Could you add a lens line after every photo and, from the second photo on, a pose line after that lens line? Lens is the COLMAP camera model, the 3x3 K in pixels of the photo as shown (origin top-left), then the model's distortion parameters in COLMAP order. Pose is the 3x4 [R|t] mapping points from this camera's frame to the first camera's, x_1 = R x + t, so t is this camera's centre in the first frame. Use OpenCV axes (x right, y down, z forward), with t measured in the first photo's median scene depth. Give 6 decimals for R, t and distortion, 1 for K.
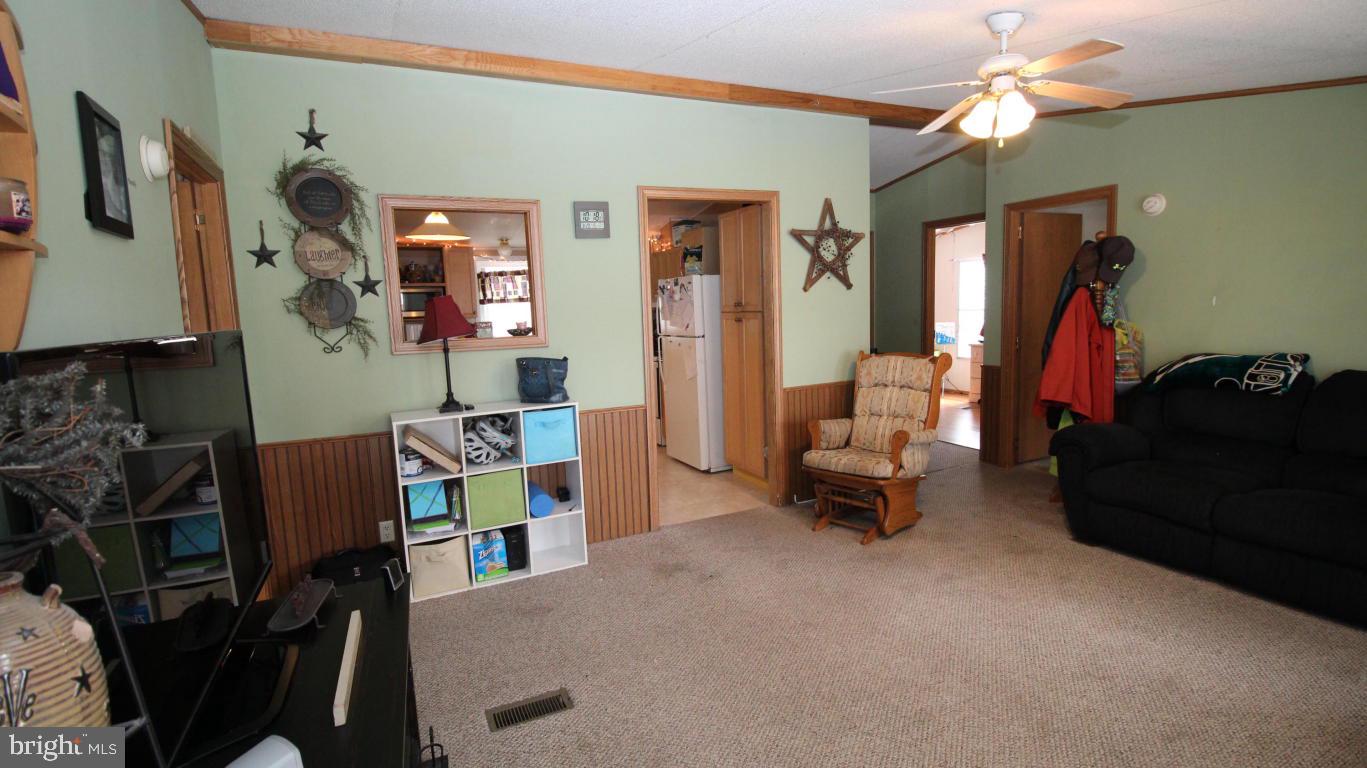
lens RADIAL K [[638.8, 0, 682.5], [0, 638.8, 385.8], [0, 0, 1]] dist [0.002950, -0.016037]
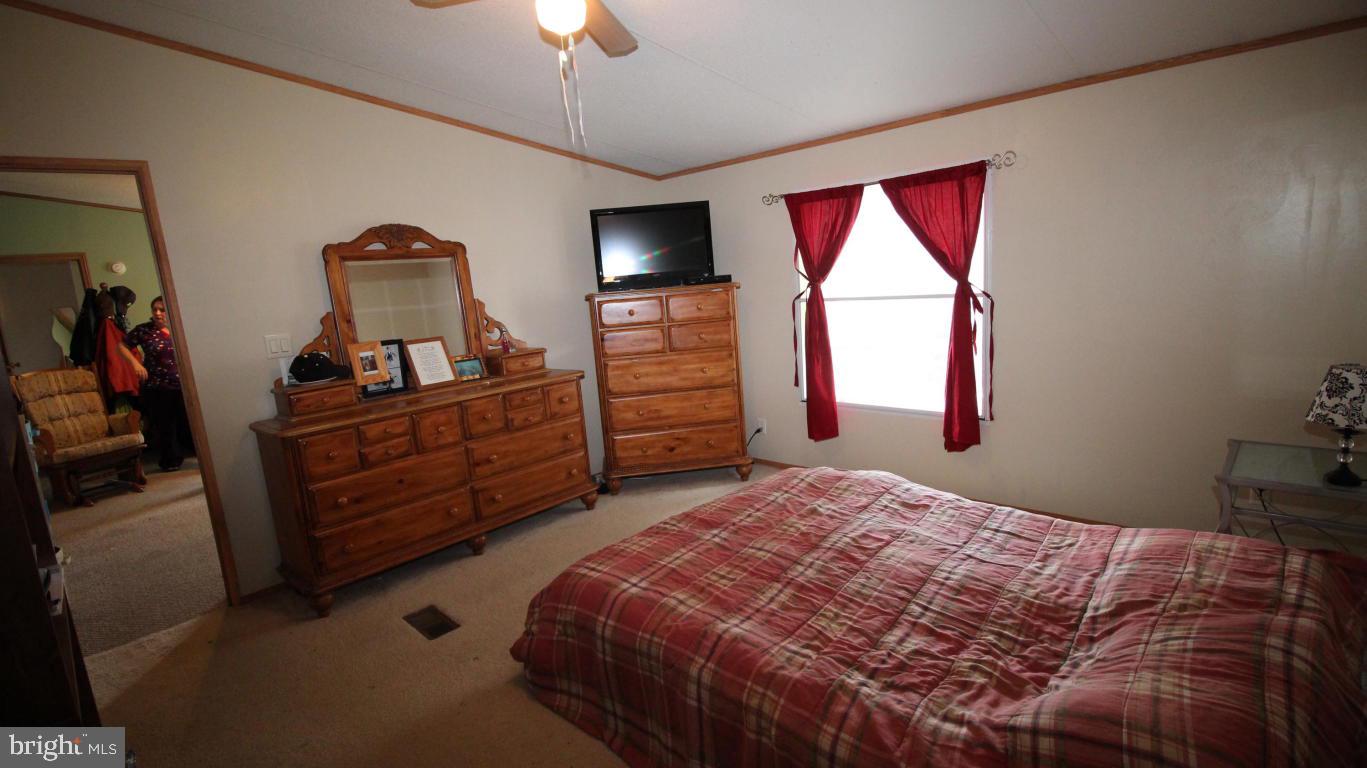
lens RADIAL K [[638.8, 0, 682.5], [0, 638.8, 385.8], [0, 0, 1]] dist [0.002950, -0.016037]
pose [[-0.356960, -0.093093, 0.929469, -1.288398], [0.209314, 0.961749, 0.176712, 0.021456], [-0.910366, 0.257630, -0.323821, 0.279363]]
